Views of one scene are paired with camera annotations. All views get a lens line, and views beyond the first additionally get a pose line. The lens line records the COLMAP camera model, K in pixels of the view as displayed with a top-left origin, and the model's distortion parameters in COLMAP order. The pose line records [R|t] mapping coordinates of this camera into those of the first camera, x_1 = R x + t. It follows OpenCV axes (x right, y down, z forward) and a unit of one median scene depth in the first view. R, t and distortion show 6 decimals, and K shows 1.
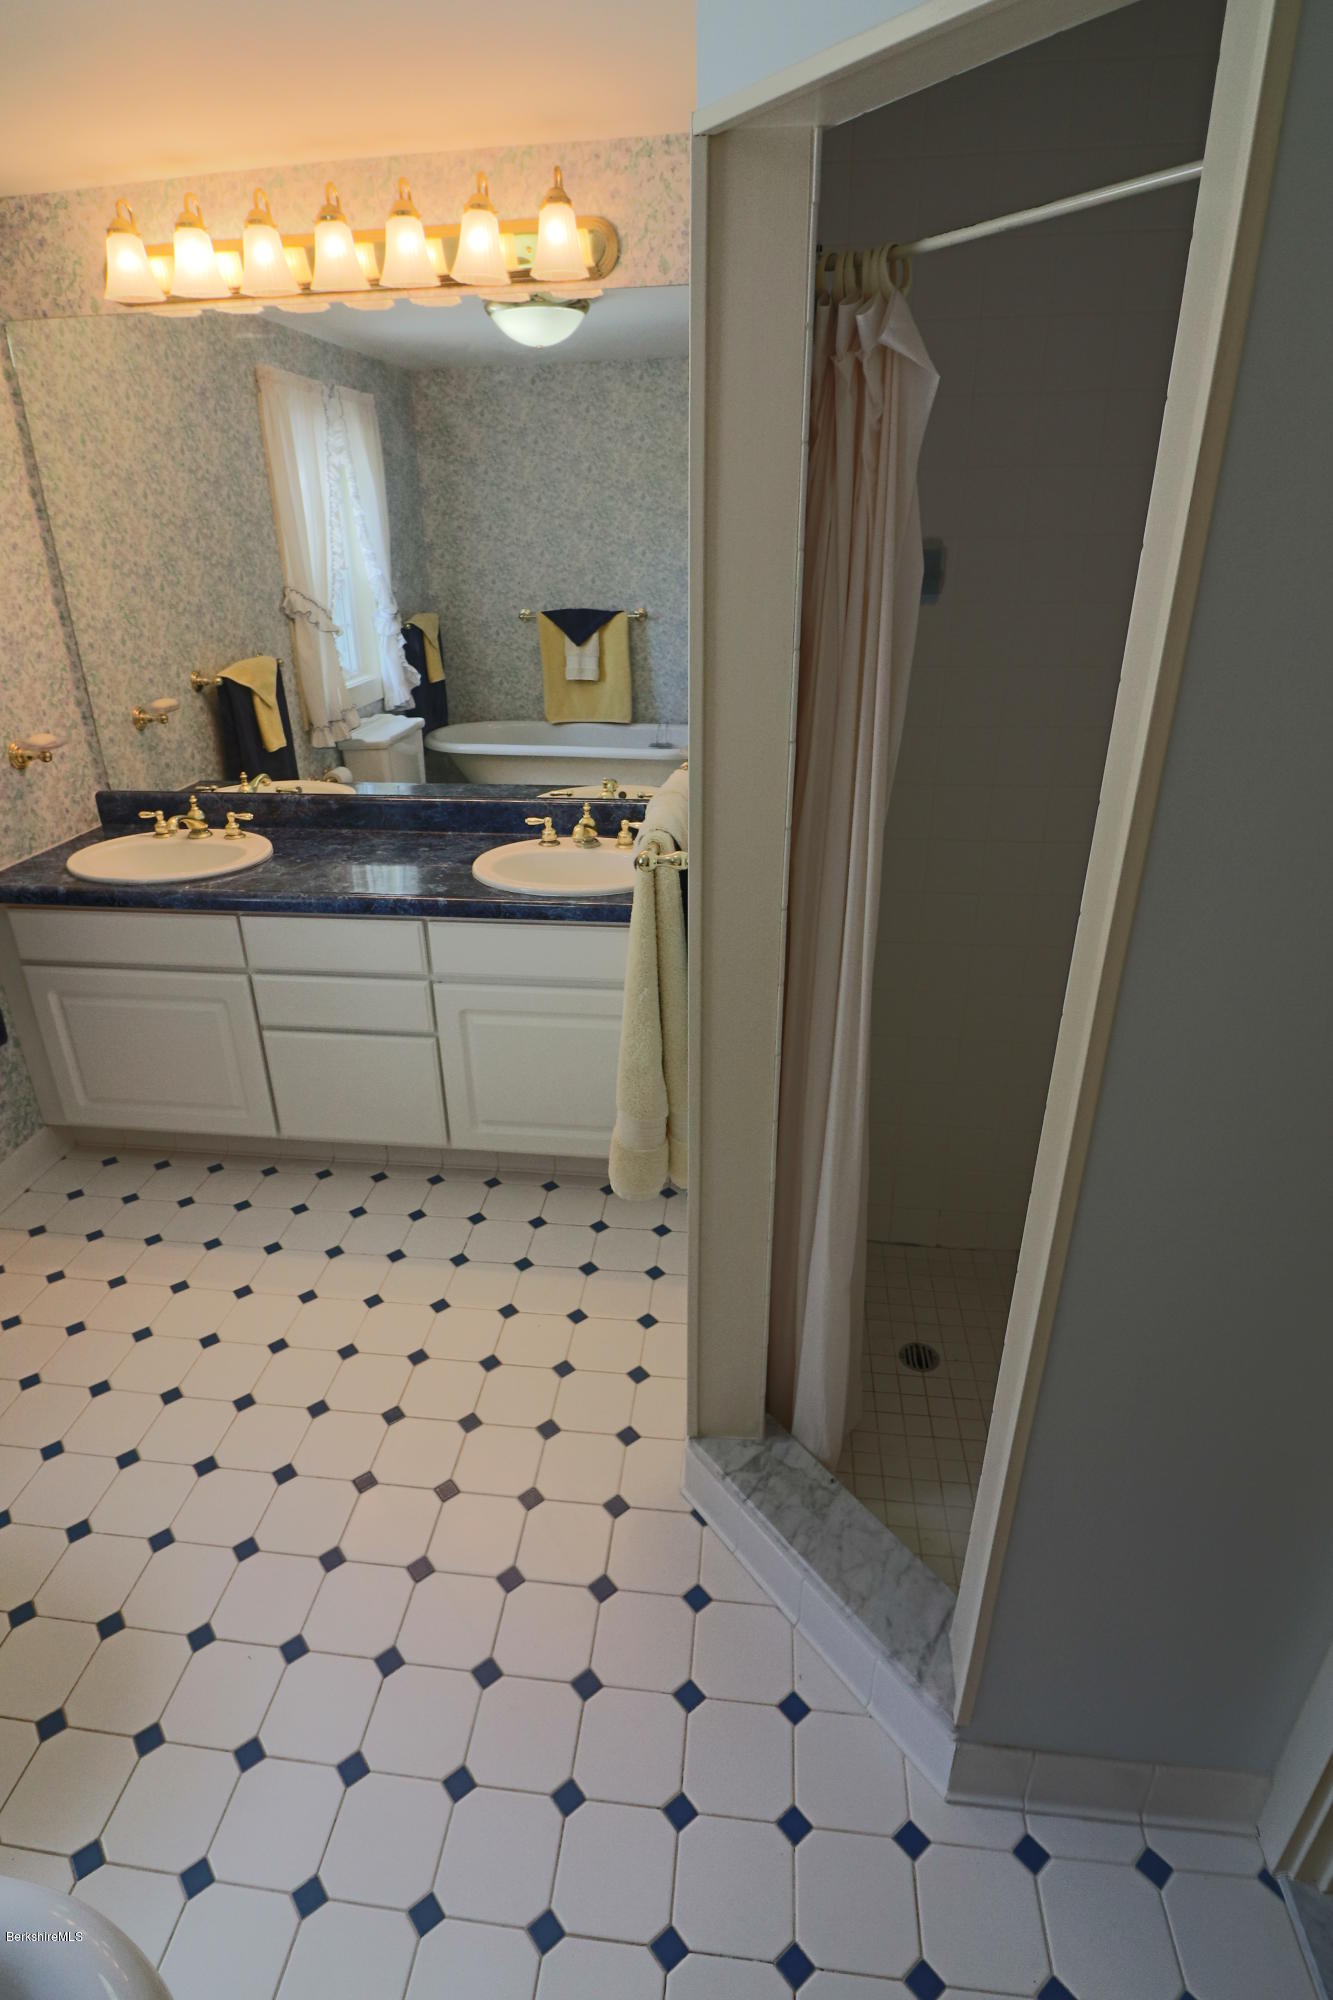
lens RADIAL K [[1029.3, 0, 649.4], [0, 1029.3, 1016.3], [0, 0, 1]] dist [-0.017955, -0.002695]
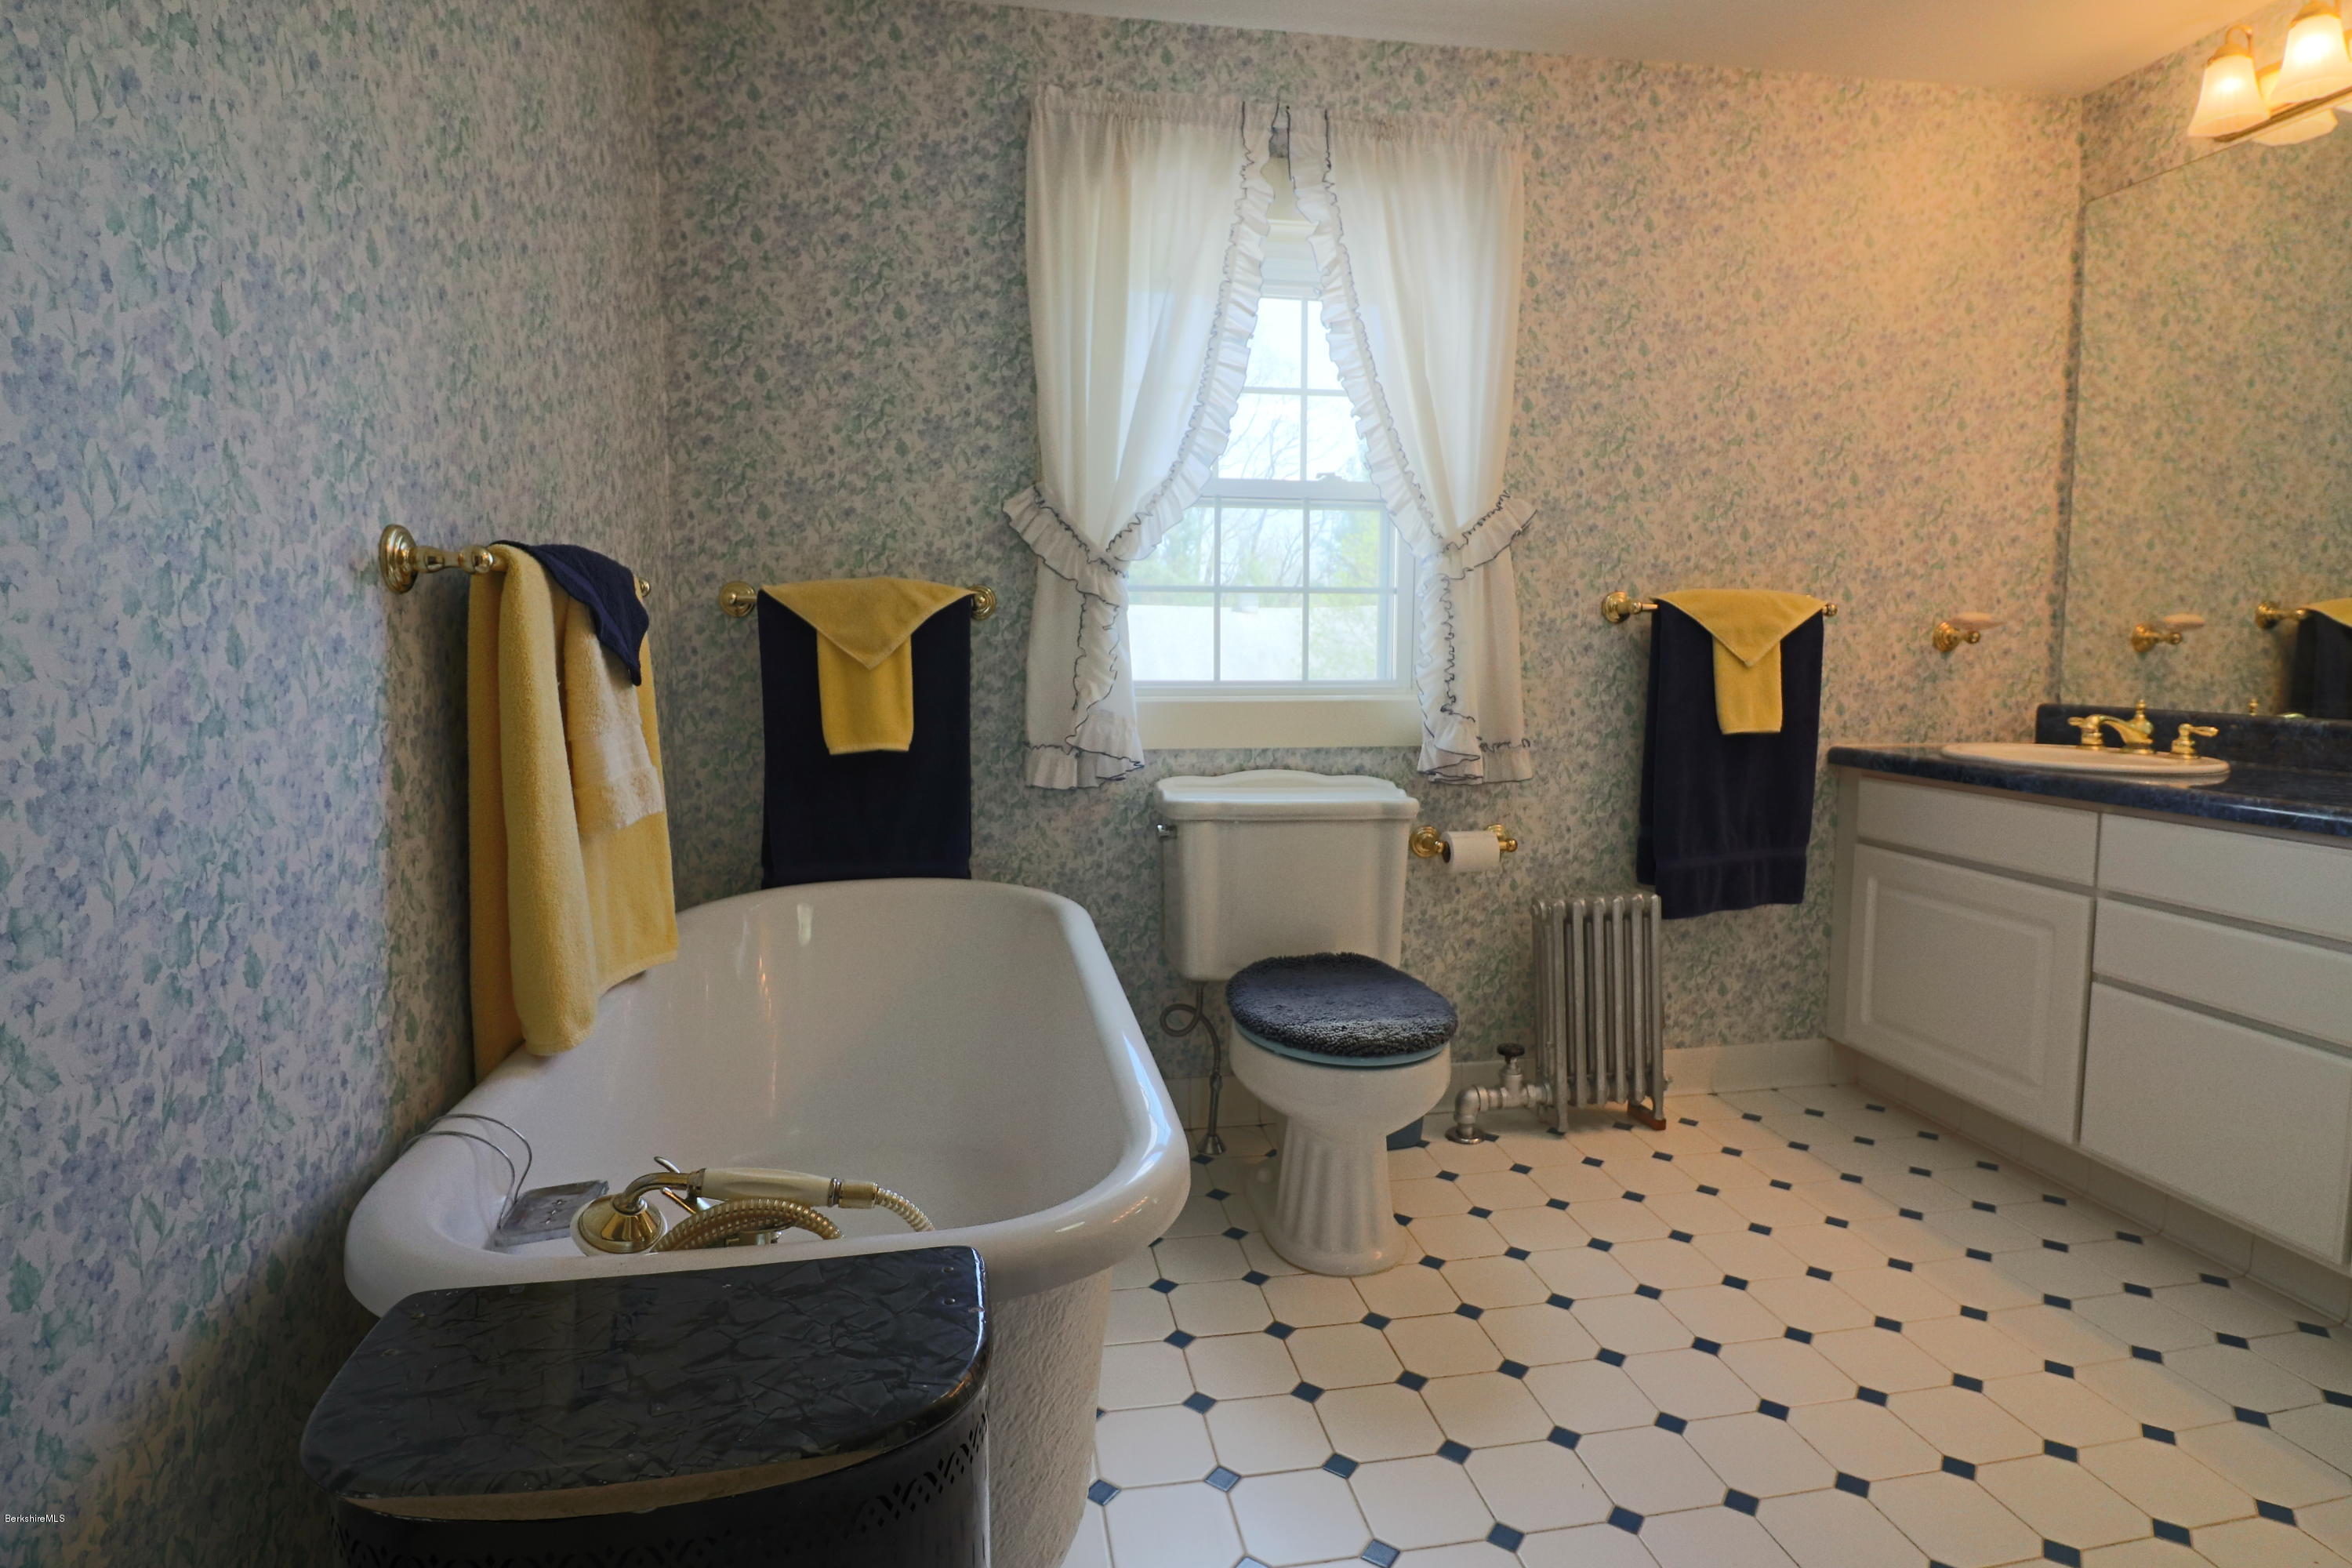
lens RADIAL K [[1210.4, 0, 1169.8], [0, 1210.4, 766.5], [0, 0, 1]] dist [-0.017955, -0.002695]
pose [[0.278423, 0.105911, -0.954601, 0.220418], [-0.415532, 0.909352, -0.020305, 0.156069], [0.865918, 0.402321, 0.297194, 0.116450]]
